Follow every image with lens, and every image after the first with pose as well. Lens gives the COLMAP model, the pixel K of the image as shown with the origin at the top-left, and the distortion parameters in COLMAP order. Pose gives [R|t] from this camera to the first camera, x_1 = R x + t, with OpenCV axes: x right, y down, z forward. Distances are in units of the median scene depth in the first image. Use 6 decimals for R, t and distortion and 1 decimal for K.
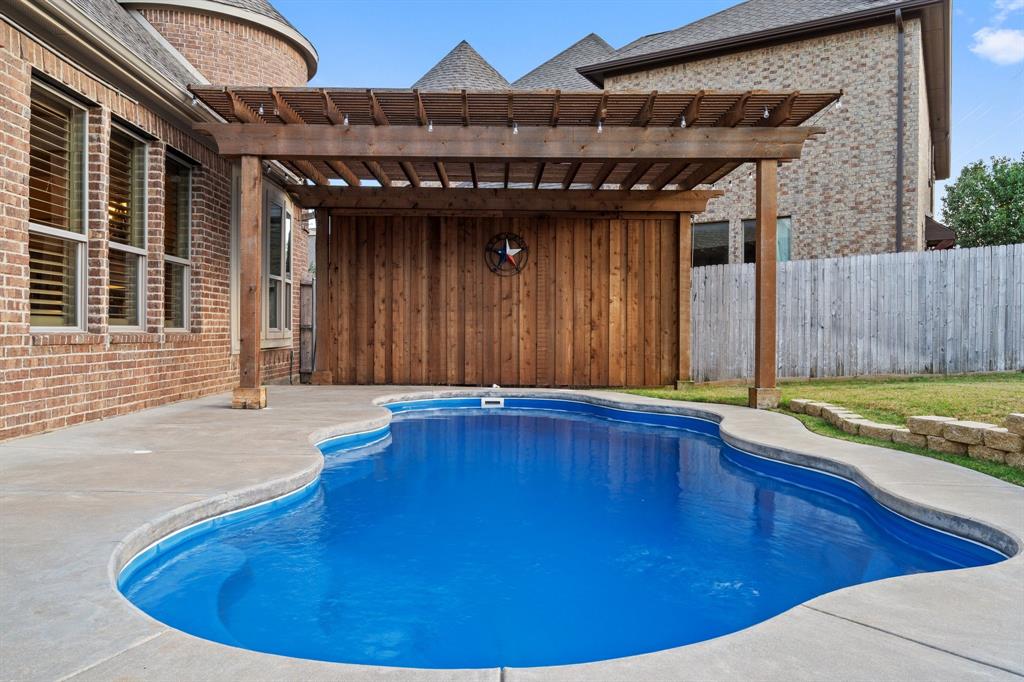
lens RADIAL K [[733.8, 0, 511.7], [0, 733.8, 335.6], [0, 0, 1]] dist [0.002853, 0.001320]
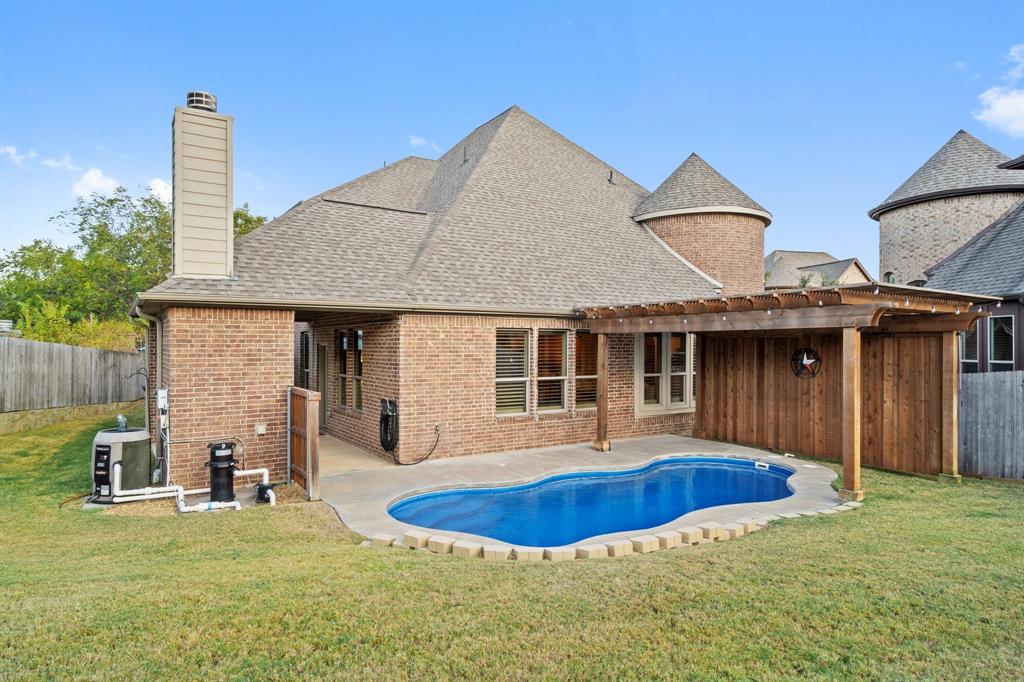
lens RADIAL K [[612.2, 0, 510.8], [0, 612.2, 343.2], [0, 0, 1]] dist [-0.002282, -0.001046]
pose [[0.519267, -0.000662, -0.854612, 0.714622], [-0.004761, 0.999982, -0.003667, -0.143009], [0.854599, 0.005973, 0.519254, -0.109267]]
